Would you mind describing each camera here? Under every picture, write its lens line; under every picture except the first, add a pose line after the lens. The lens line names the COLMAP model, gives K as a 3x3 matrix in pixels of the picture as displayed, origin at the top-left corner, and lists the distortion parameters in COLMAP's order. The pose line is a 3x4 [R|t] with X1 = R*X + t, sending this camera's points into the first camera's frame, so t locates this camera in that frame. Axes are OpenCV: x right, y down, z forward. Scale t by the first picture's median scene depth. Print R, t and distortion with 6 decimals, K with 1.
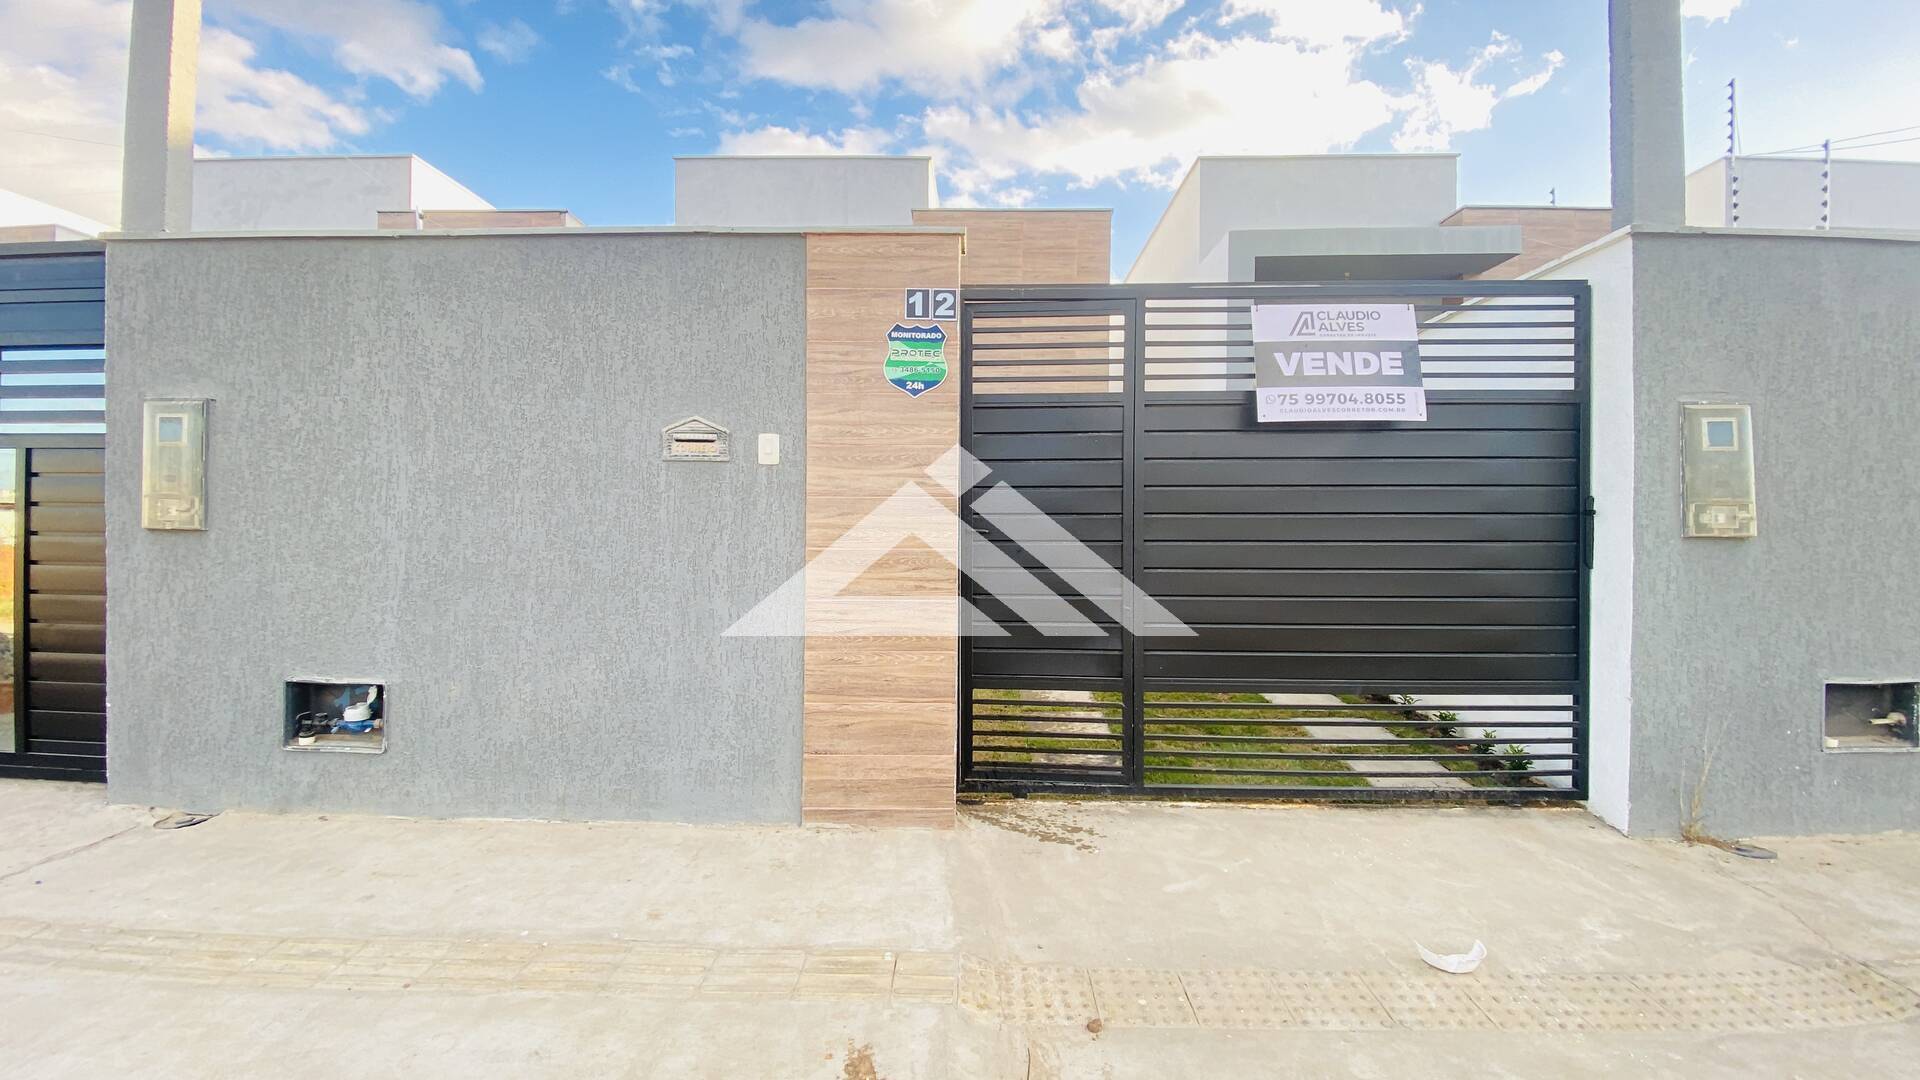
lens RADIAL K [[776.1, 0, 960.0], [0, 776.1, 540.0], [0, 0, 1]] dist [0.028644, -0.025915]
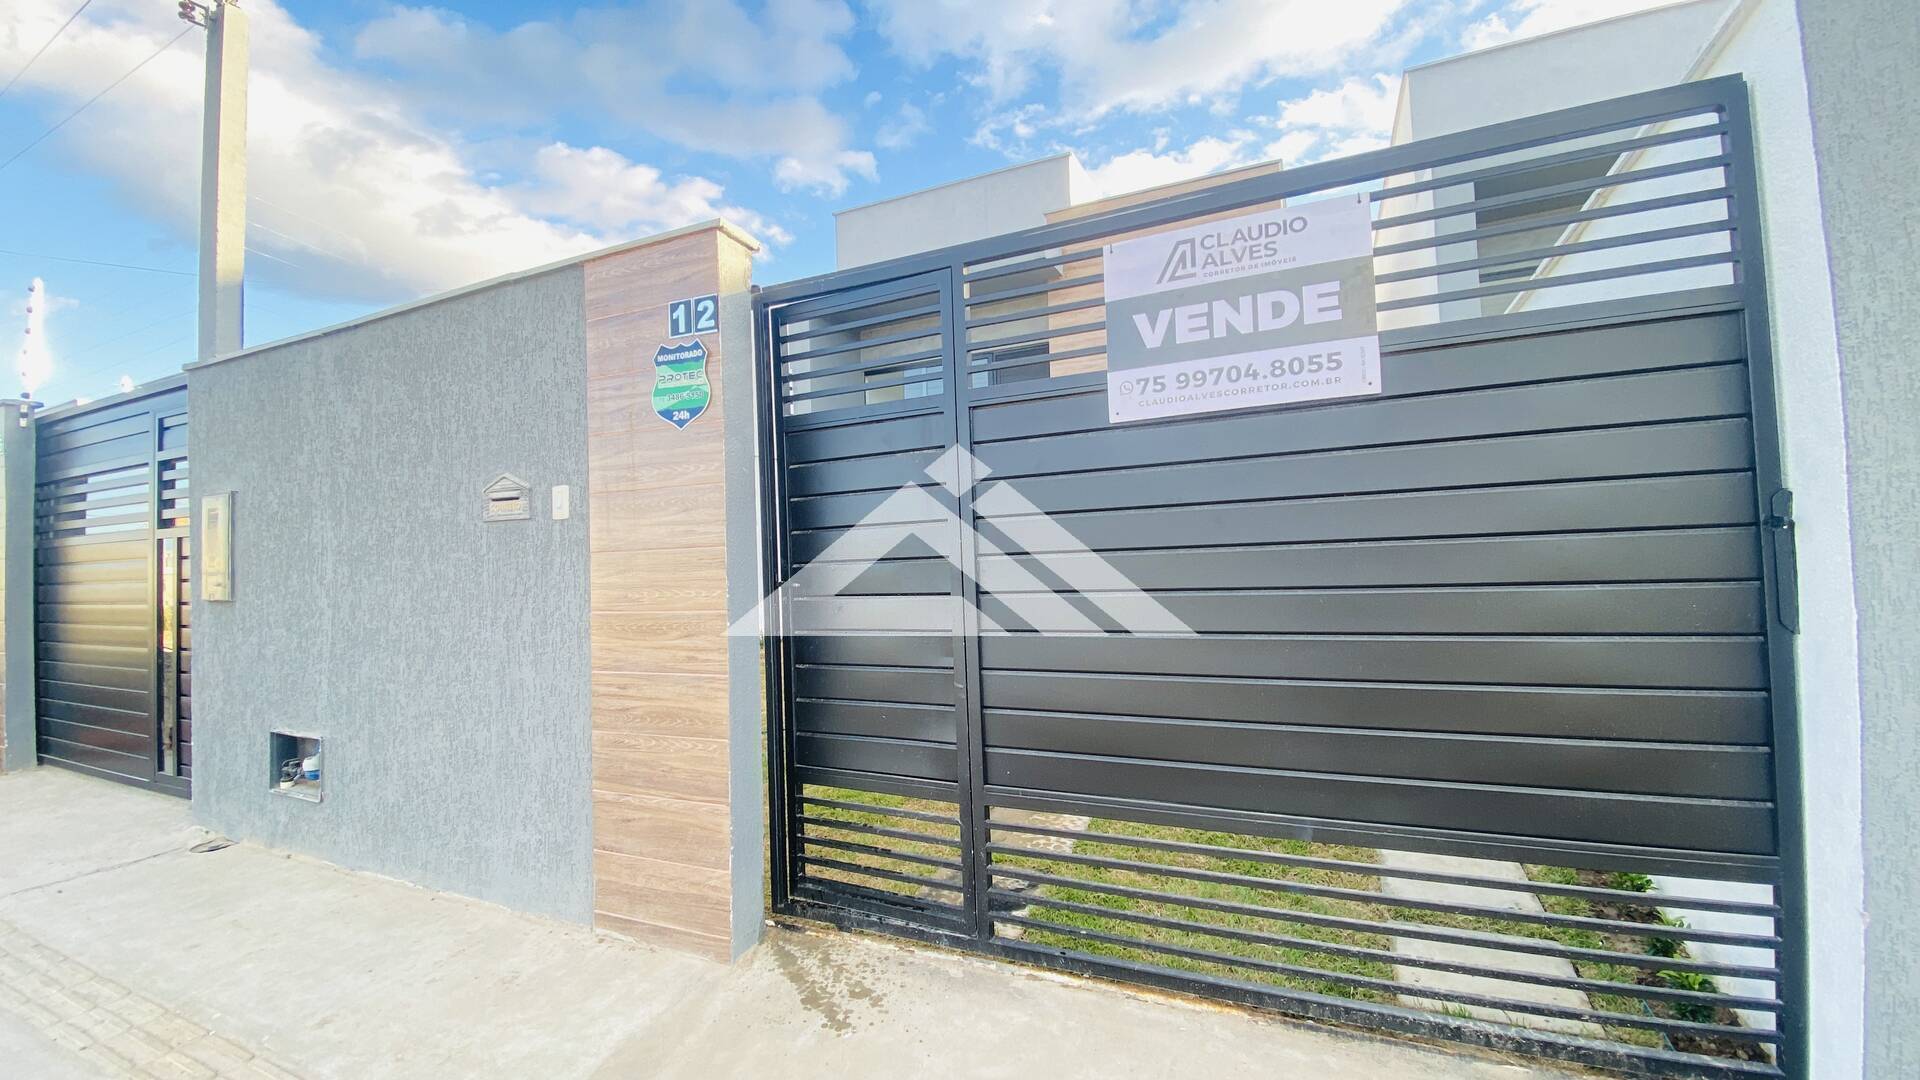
lens RADIAL K [[719.8, 0, 1064.2], [0, 719.8, 557.4], [0, 0, 1]] dist [-0.002500, -0.004352]
pose [[0.928914, -0.036122, -0.368528, 0.602932], [0.022375, 0.998888, -0.041508, -0.005608], [0.369618, 0.030311, 0.928689, 0.441092]]
